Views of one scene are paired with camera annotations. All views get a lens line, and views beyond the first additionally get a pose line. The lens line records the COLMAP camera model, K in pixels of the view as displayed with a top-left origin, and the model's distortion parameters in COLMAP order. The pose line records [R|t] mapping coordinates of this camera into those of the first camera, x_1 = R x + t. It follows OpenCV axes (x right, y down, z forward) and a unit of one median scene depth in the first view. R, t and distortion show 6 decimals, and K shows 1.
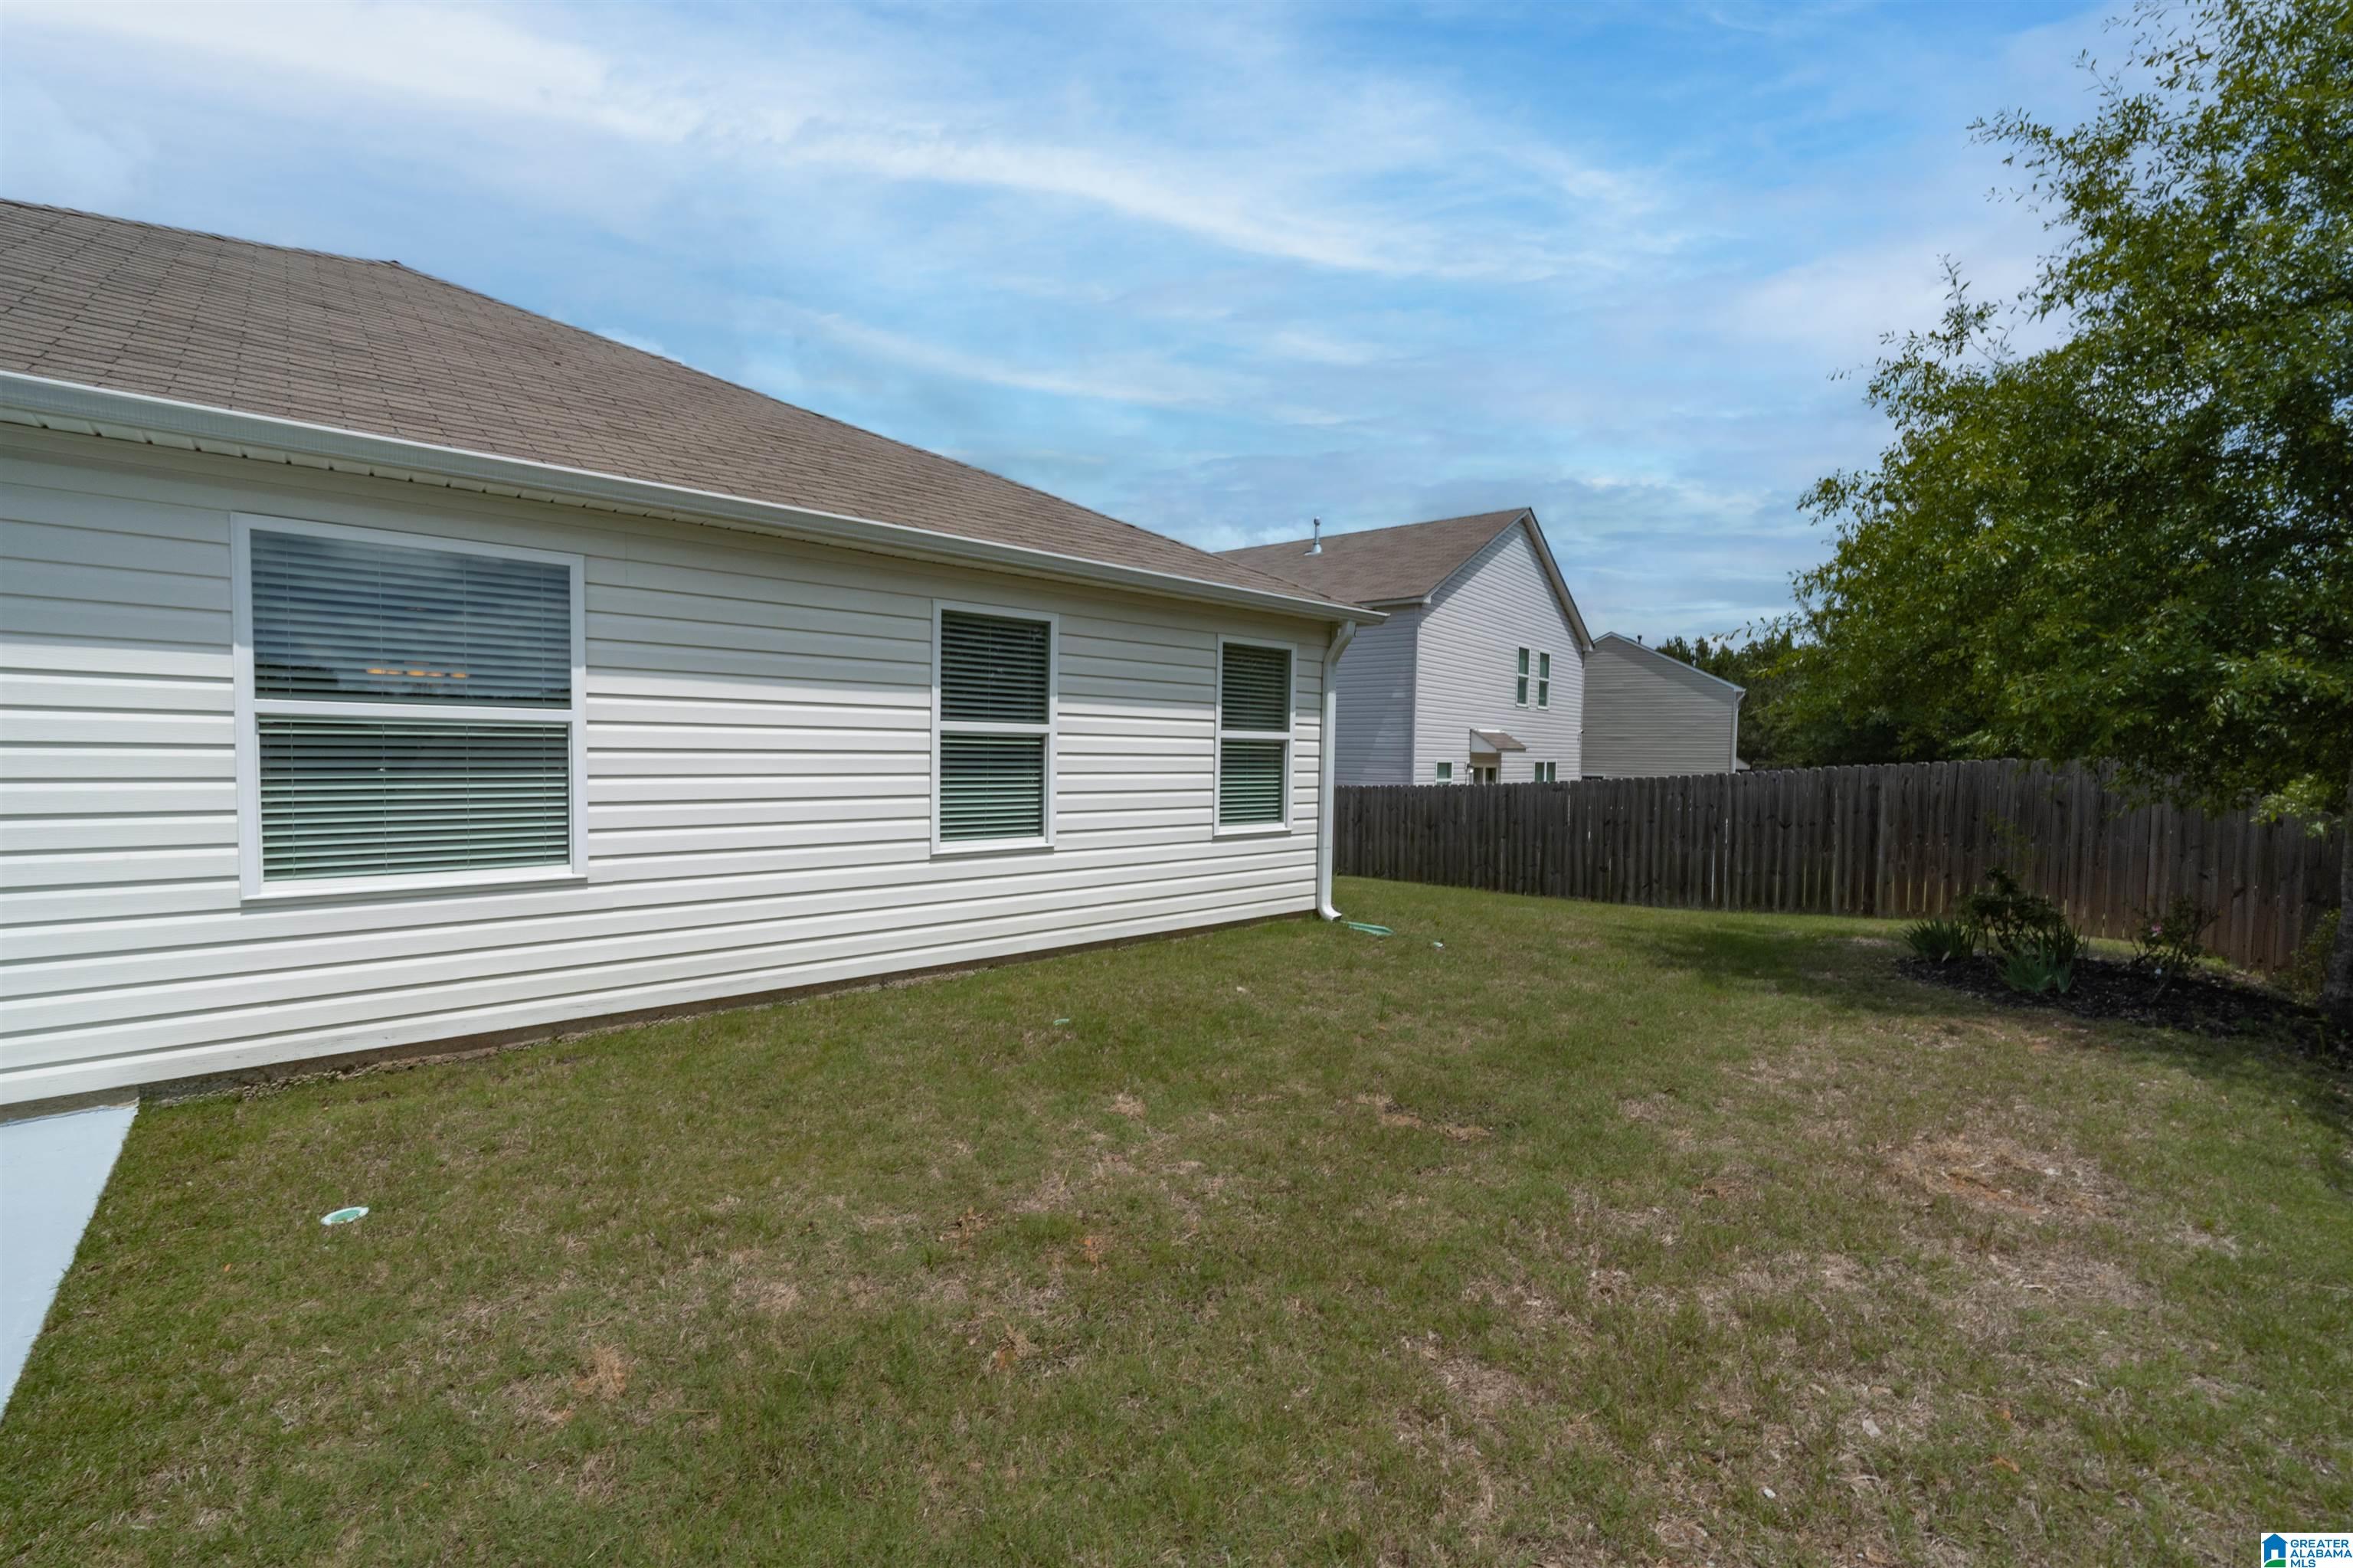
lens RADIAL K [[992.9, 0, 1176.5], [0, 992.9, 784.0], [0, 0, 1]] dist [0.010751, 0.000065]
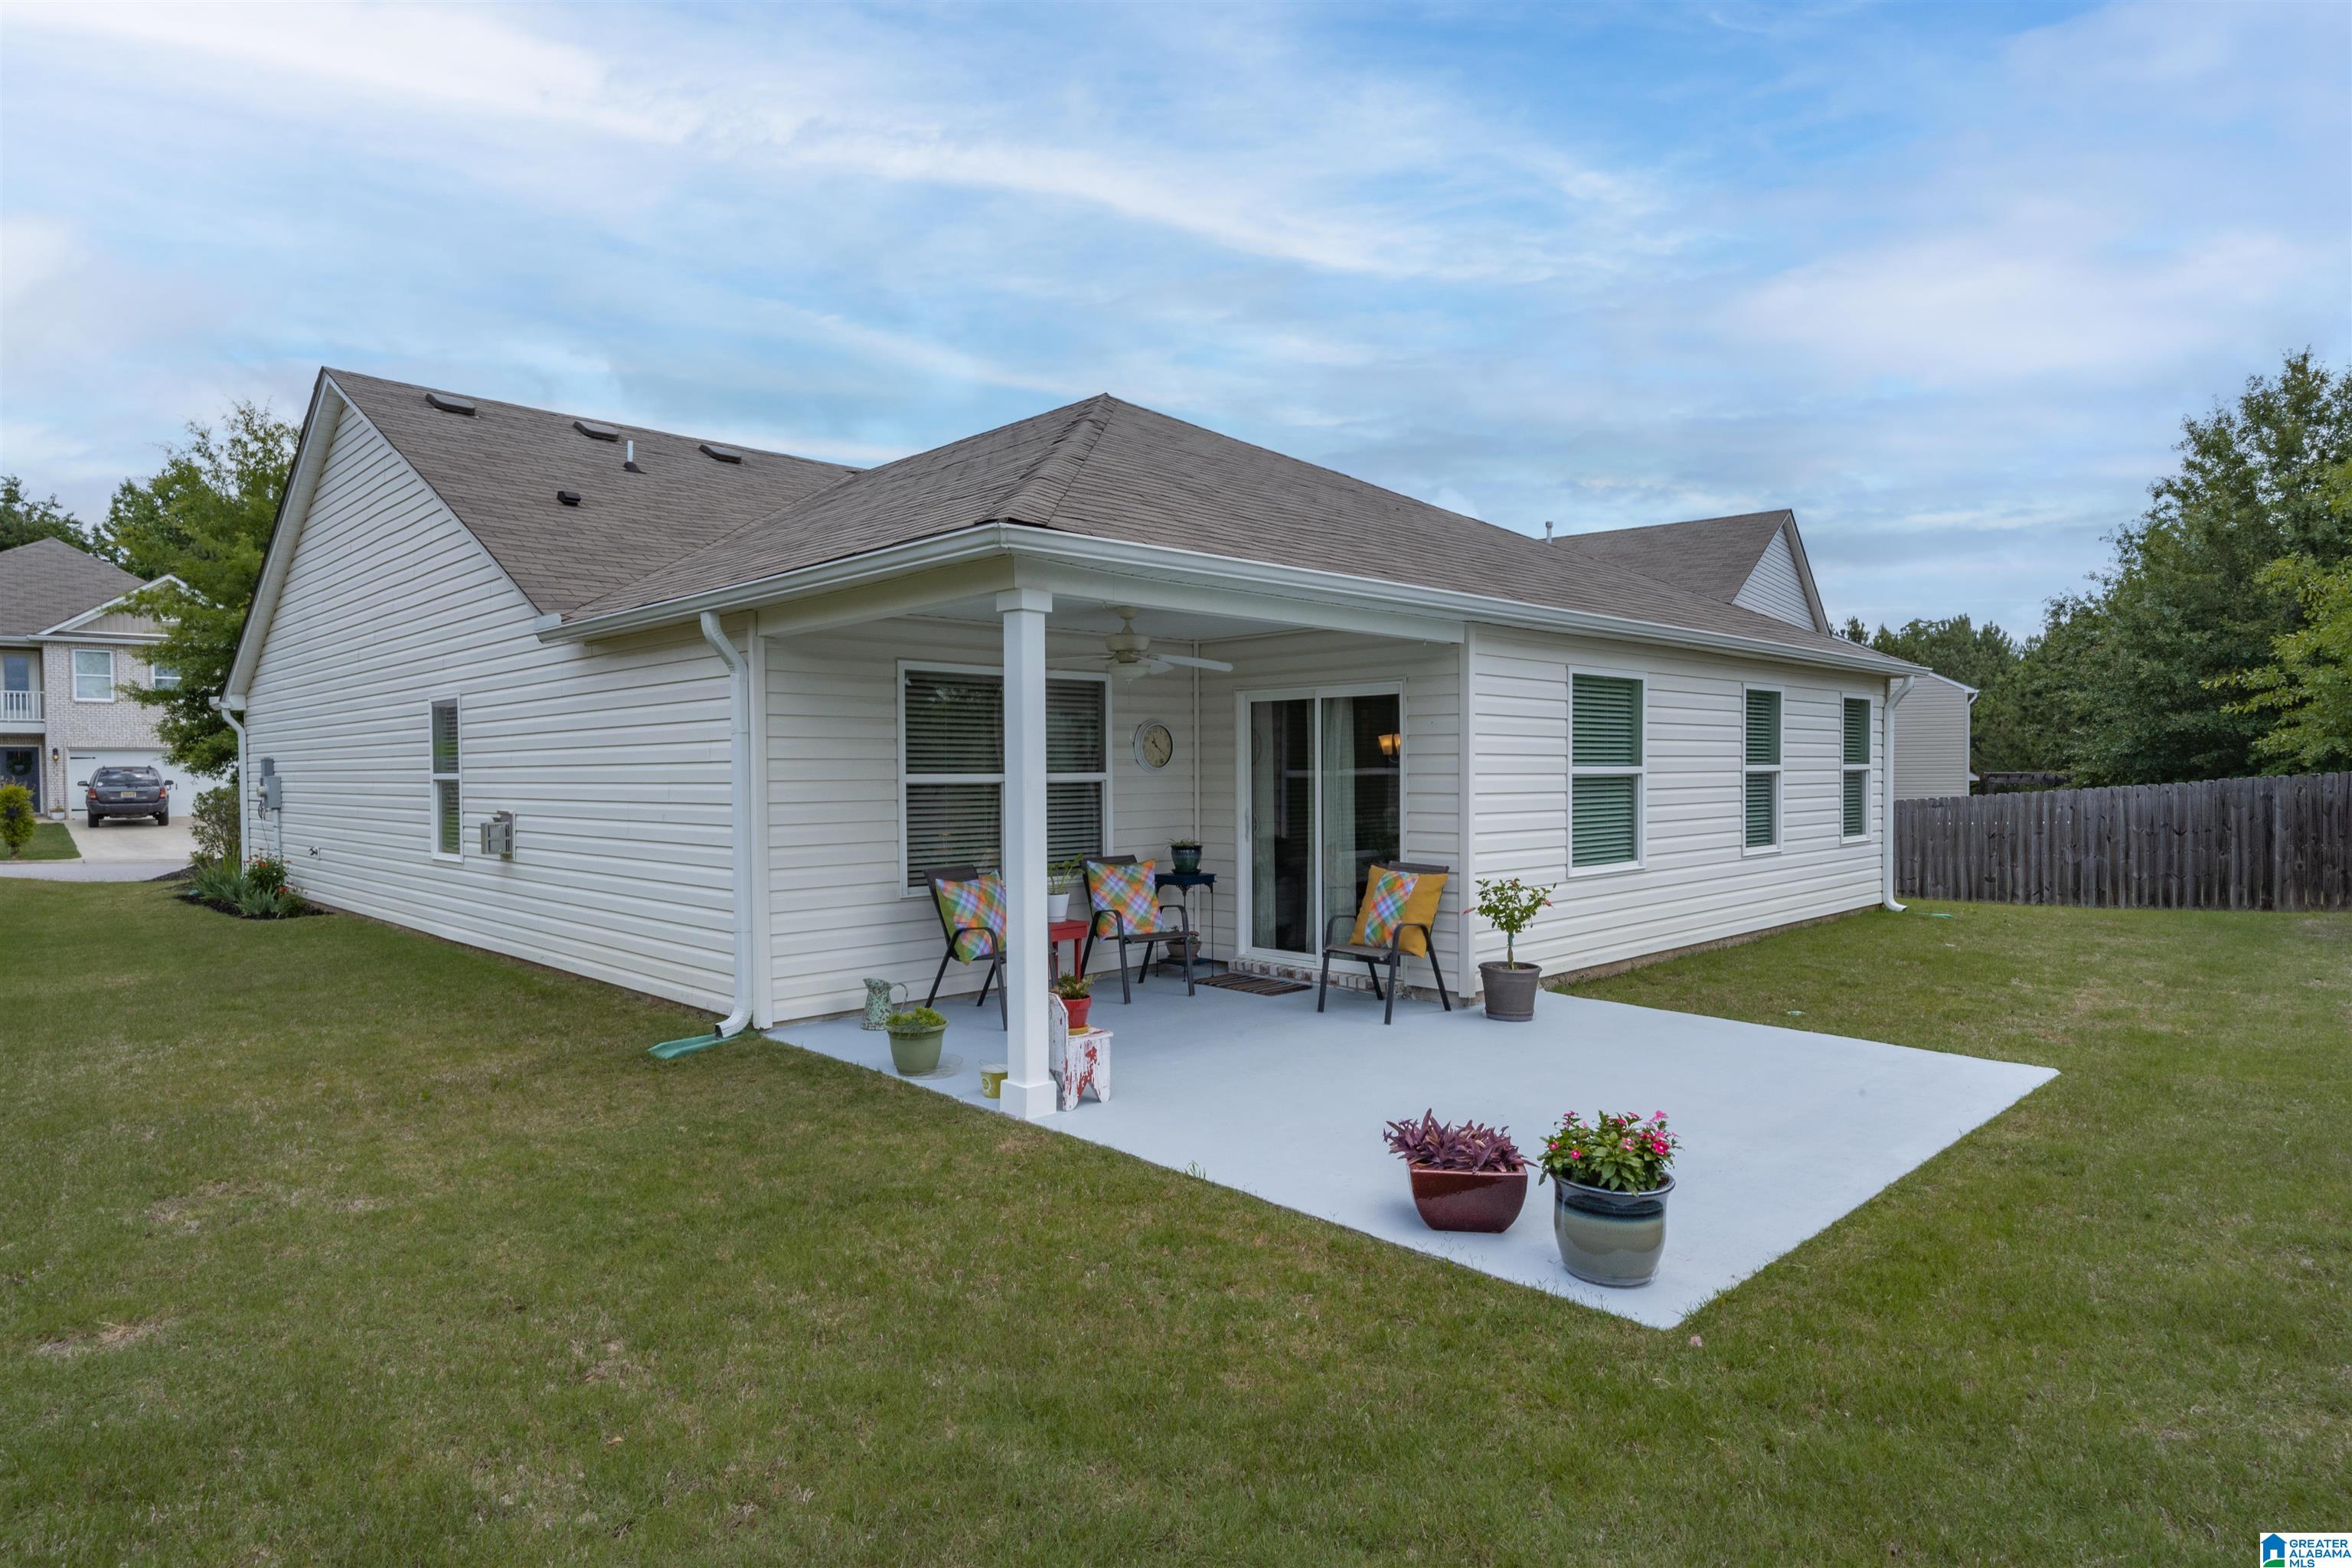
lens RADIAL K [[1301.5, 0, 1176.0], [0, 1301.5, 784.0], [0, 0, 1]] dist [0.026994, 0.001025]
pose [[0.997728, -0.029021, 0.060794, -0.583876], [0.030158, 0.999386, -0.017859, -0.019693], [-0.060238, 0.019651, 0.997991, -0.394310]]
